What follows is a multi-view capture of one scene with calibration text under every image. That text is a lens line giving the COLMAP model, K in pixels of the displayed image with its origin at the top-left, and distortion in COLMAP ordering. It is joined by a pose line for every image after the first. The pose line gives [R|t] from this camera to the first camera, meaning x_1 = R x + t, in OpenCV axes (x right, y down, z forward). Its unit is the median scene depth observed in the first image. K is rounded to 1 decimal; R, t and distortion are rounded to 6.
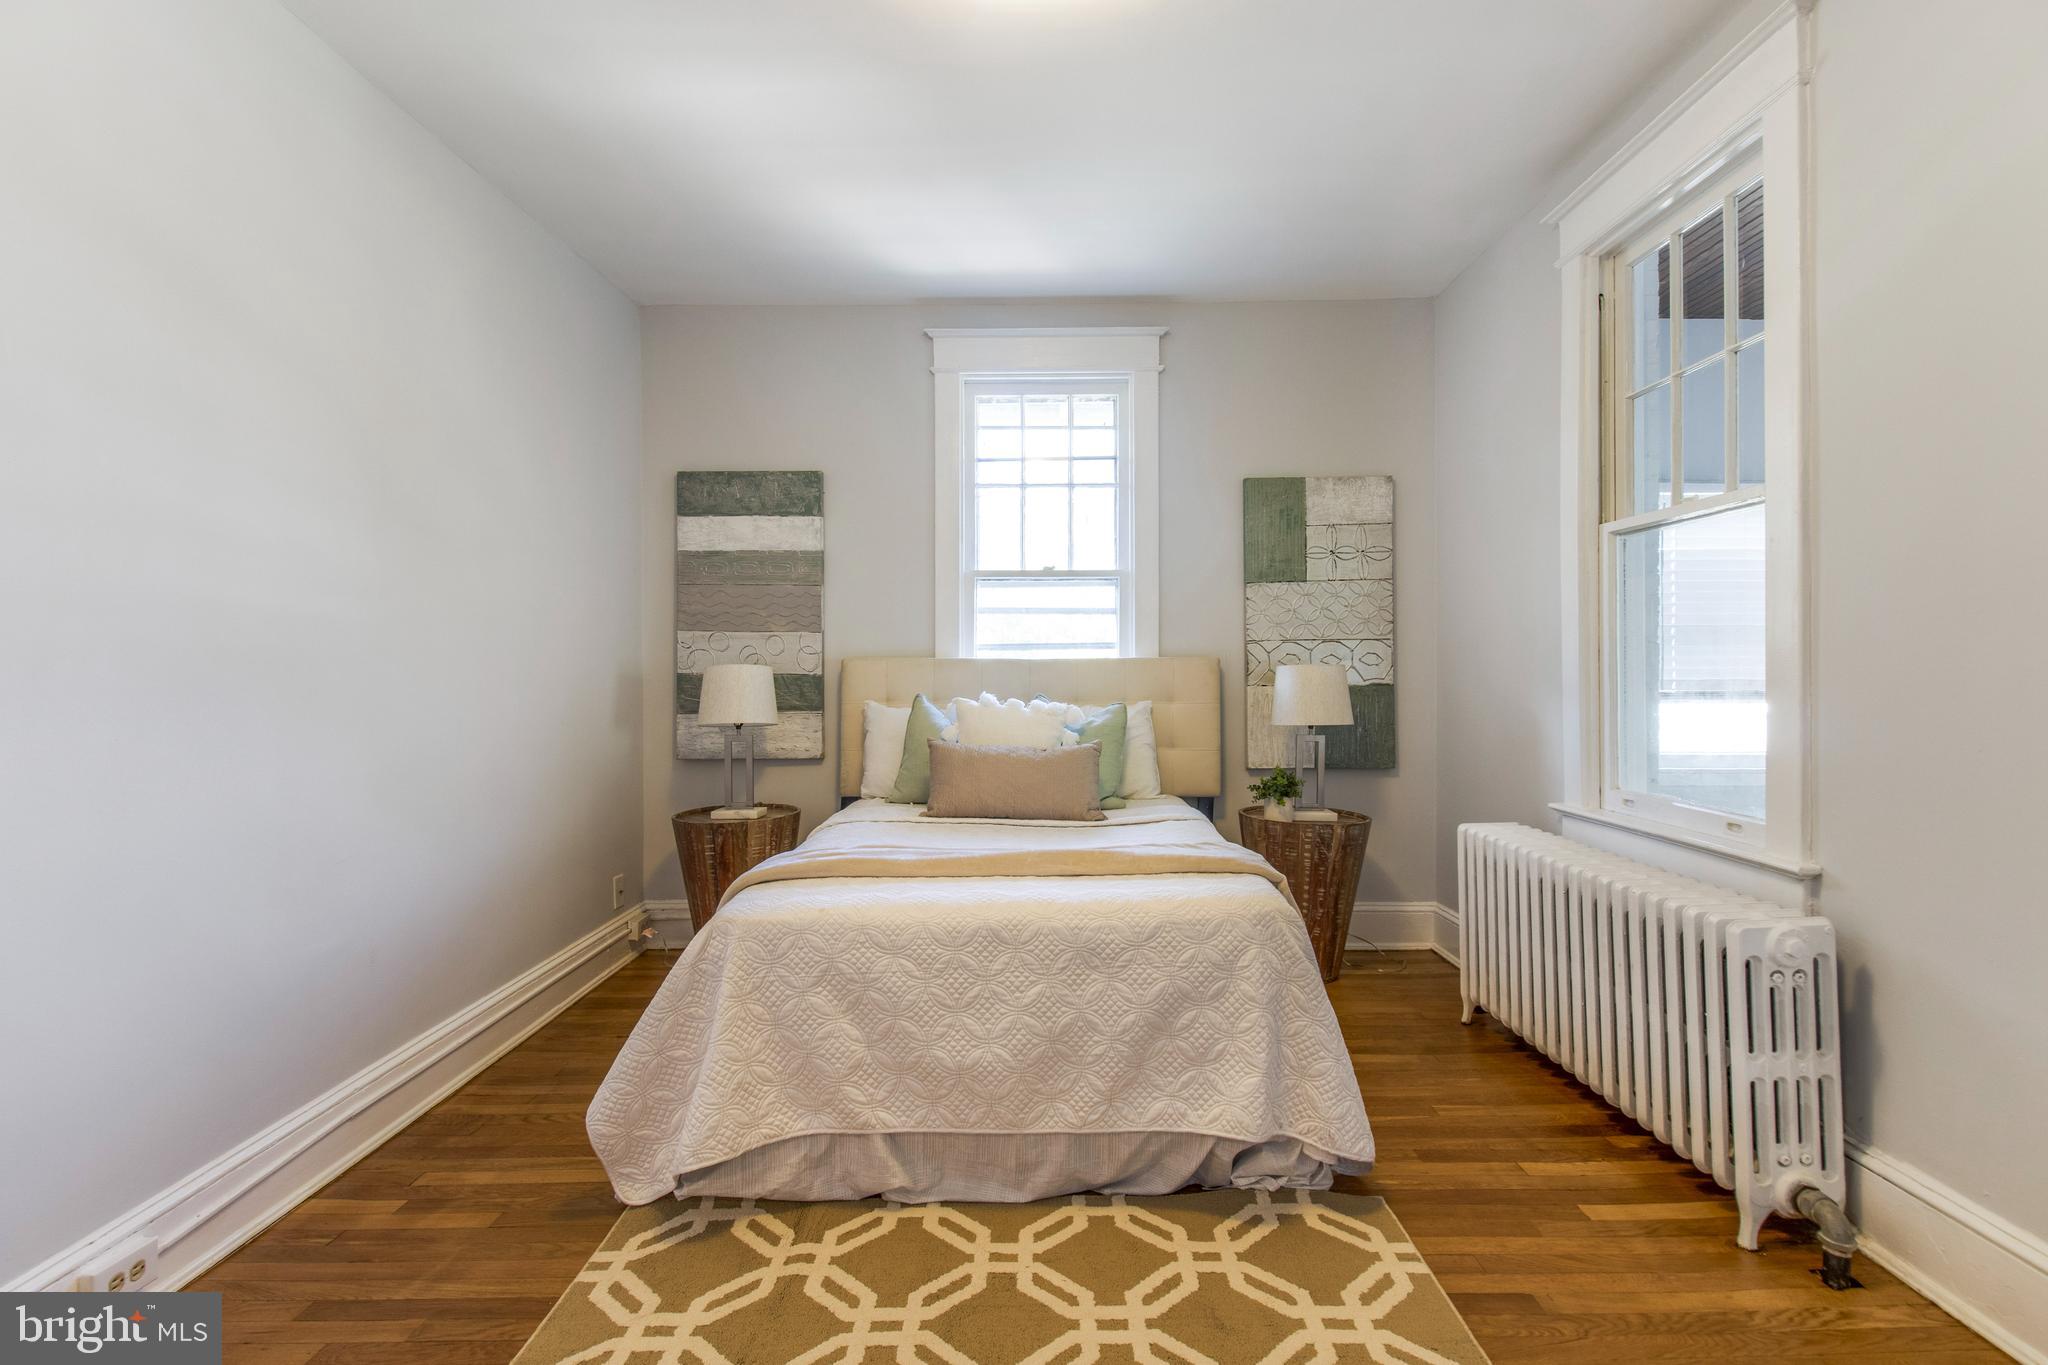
lens RADIAL K [[941.3, 0, 1025.9], [0, 941.3, 669.0], [0, 0, 1]] dist [0.023573, -0.014071]
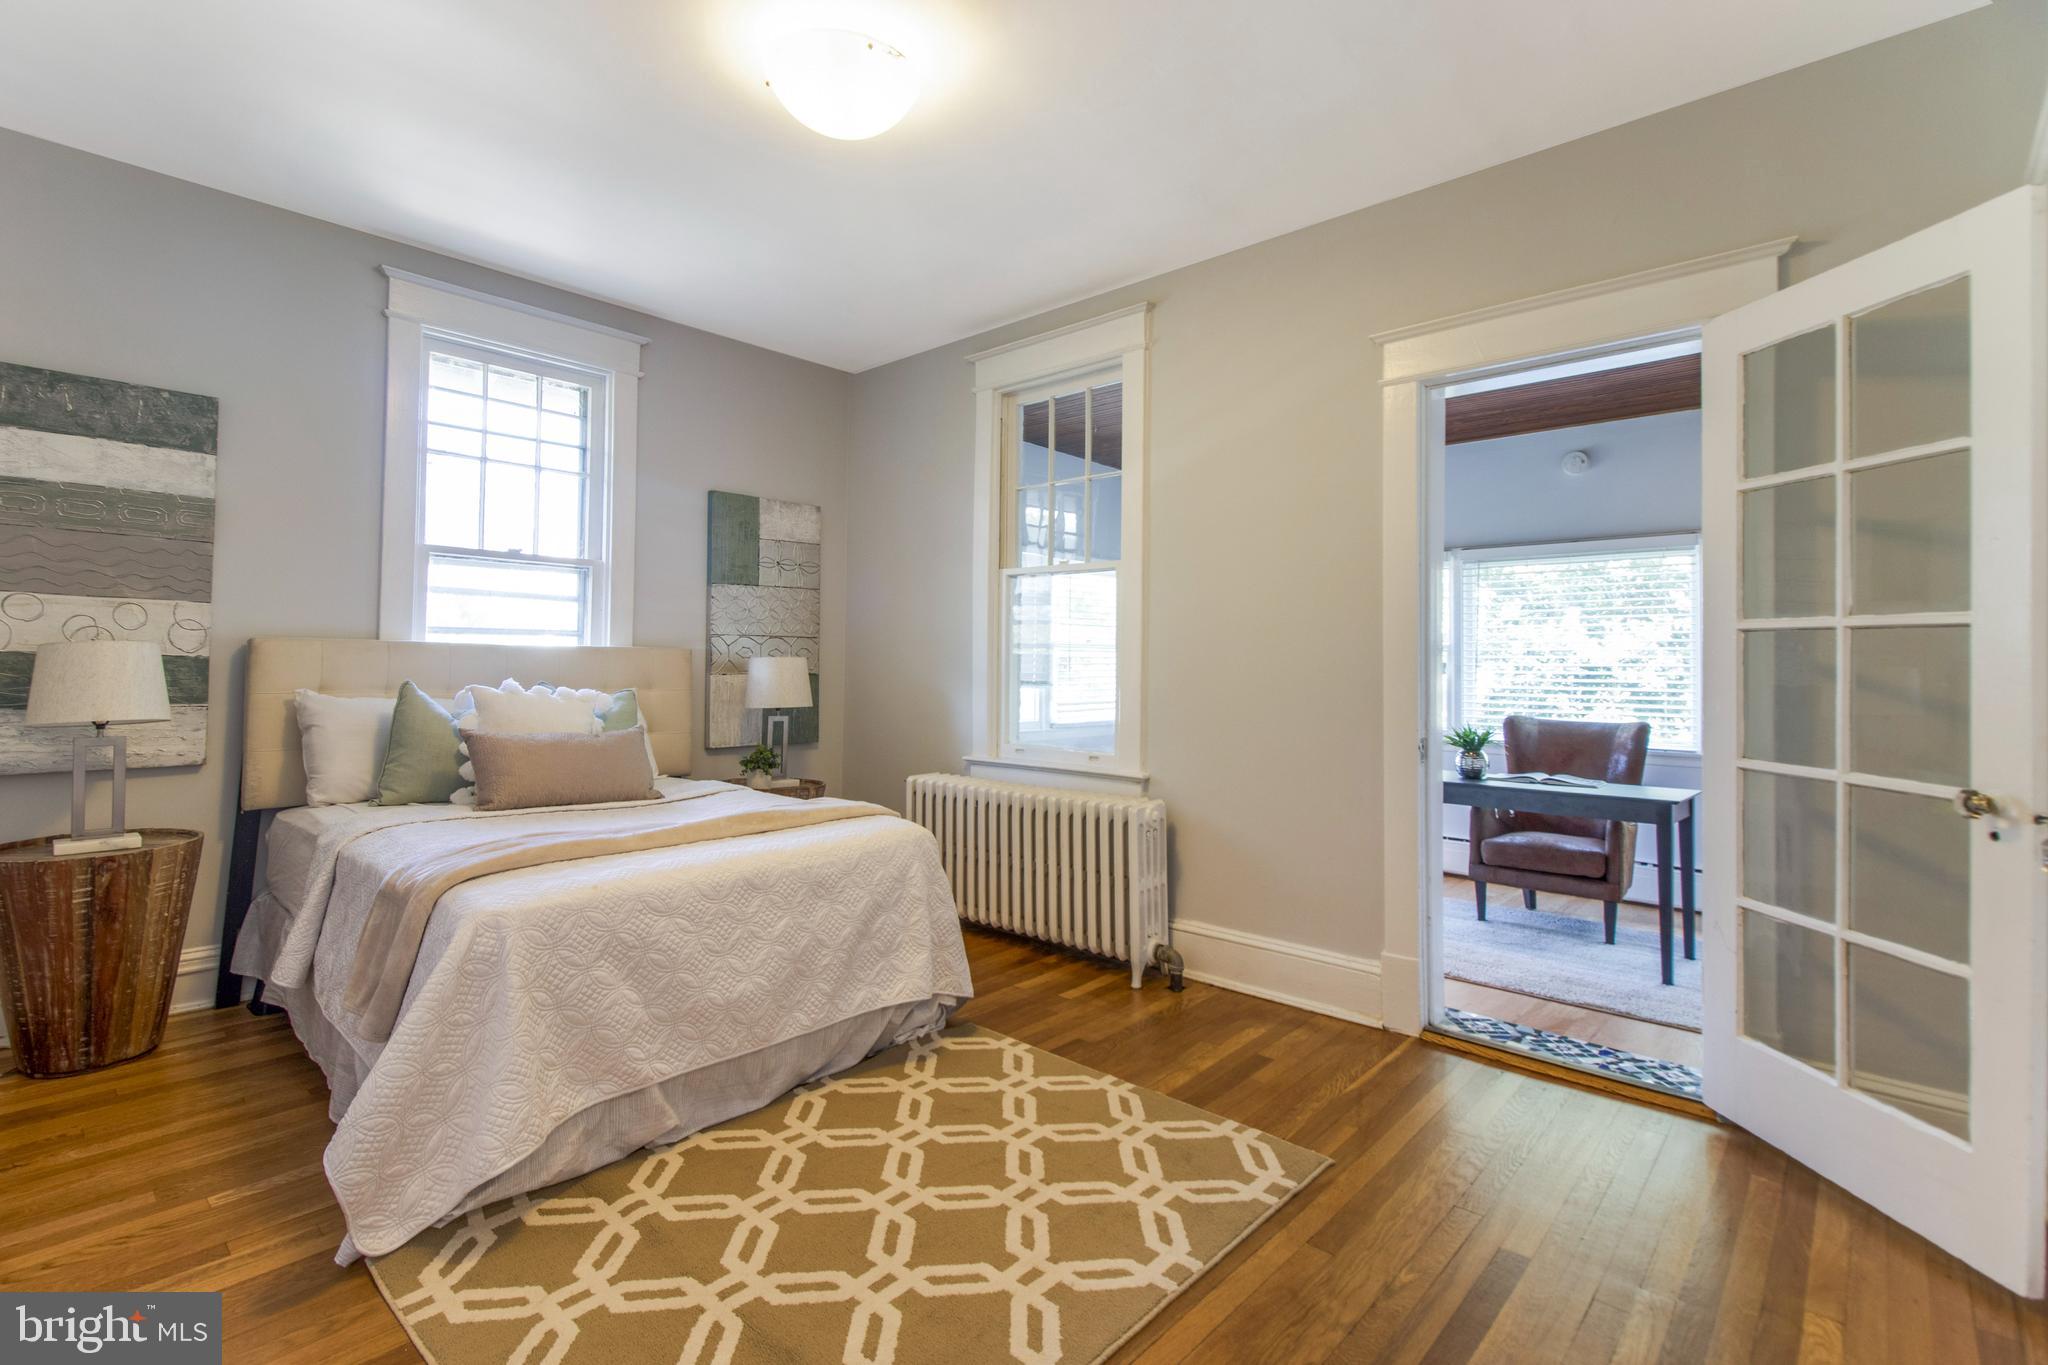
lens RADIAL K [[953.3, 0, 988.7], [0, 953.3, 634.9], [0, 0, 1]] dist [0.027388, -0.013998]
pose [[0.681519, 0.037375, 0.730845, -0.703871], [-0.017475, 0.999241, -0.034805, 0.008573], [-0.731591, 0.010949, 0.681655, -0.033869]]
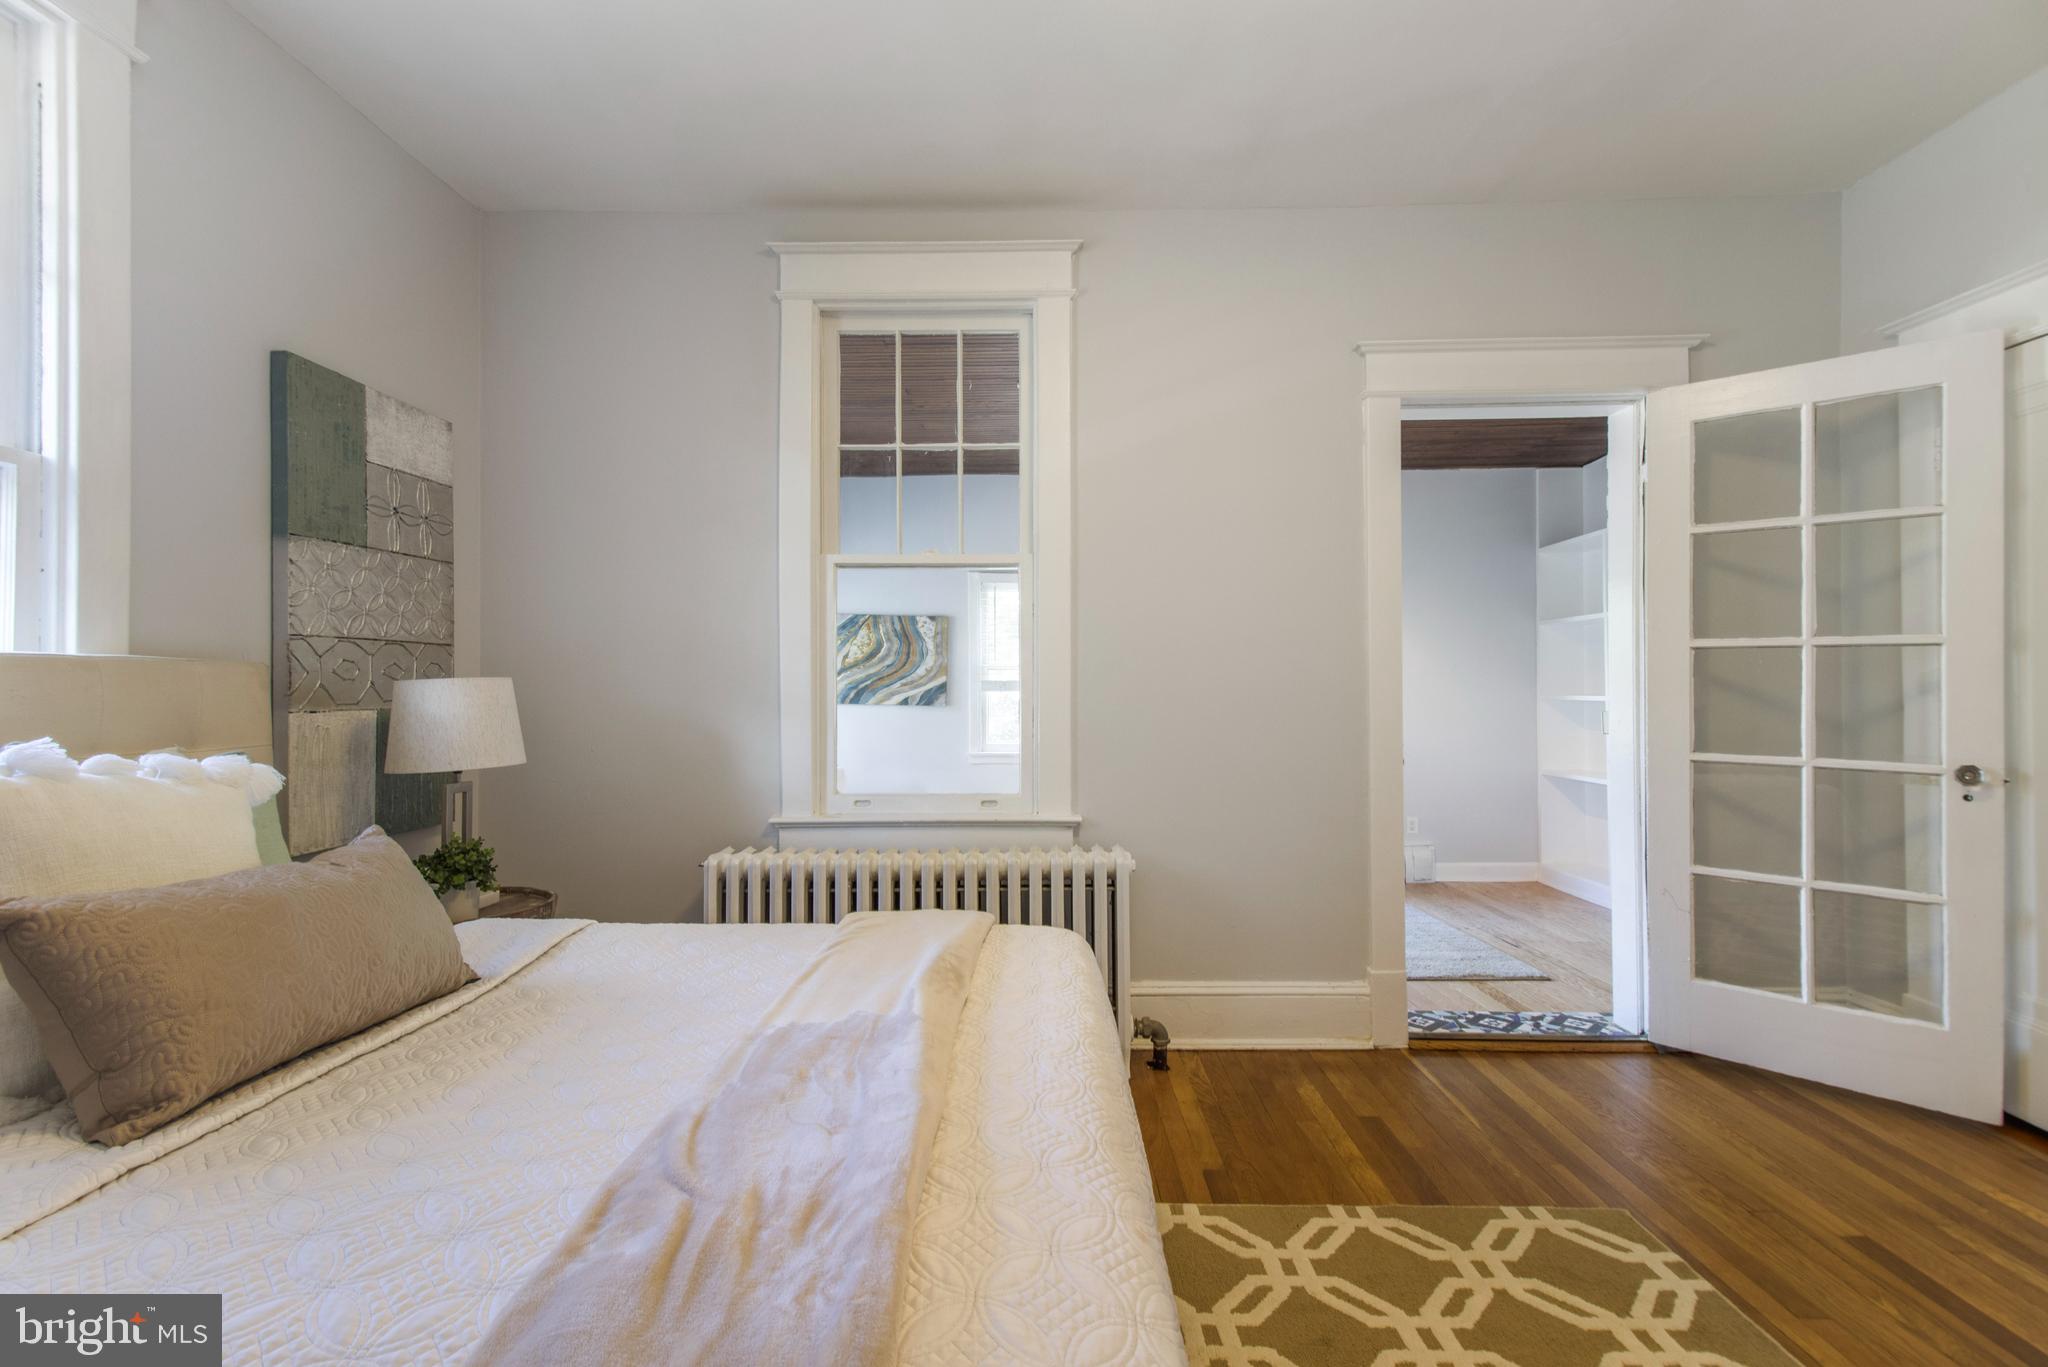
lens RADIAL K [[938.6, 0, 1010.3], [0, 938.6, 672.6], [0, 0, 1]] dist [0.037431, -0.014750]
pose [[0.006178, 0.025190, 0.999664, -0.646793], [0.001347, 0.999682, -0.025199, 0.016280], [-0.999980, 0.001502, 0.006143, 1.056724]]
